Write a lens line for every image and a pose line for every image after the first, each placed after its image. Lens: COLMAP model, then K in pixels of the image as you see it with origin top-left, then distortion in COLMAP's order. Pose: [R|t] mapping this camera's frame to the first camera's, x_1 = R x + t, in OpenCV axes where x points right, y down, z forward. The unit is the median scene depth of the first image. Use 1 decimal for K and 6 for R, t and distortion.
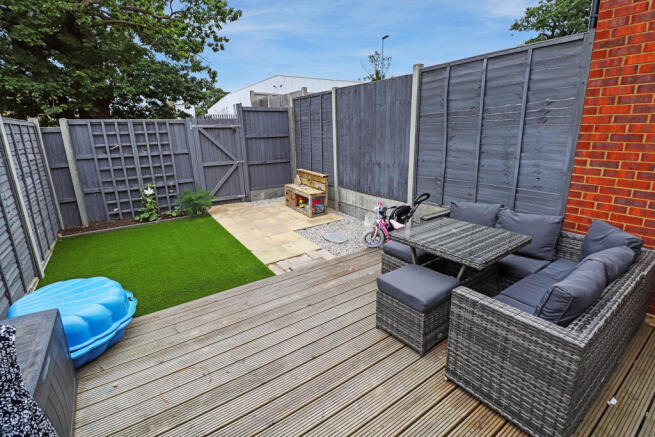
lens RADIAL K [[304.7, 0, 326.8], [0, 304.7, 208.8], [0, 0, 1]] dist [-0.017551, -0.000643]
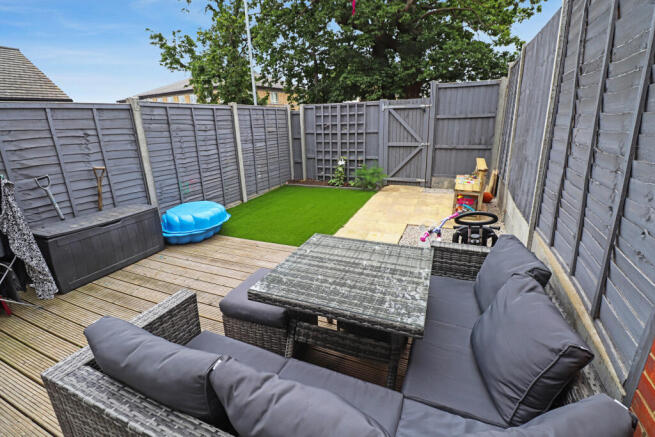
lens RADIAL K [[304.7, 0, 326.8], [0, 304.7, 208.8], [0, 0, 1]] dist [-0.017551, -0.000643]
pose [[0.524130, 0.240043, -0.817109, 0.433480], [-0.192674, 0.968001, 0.160782, -0.061670], [0.829557, 0.073165, 0.553609, 0.277252]]
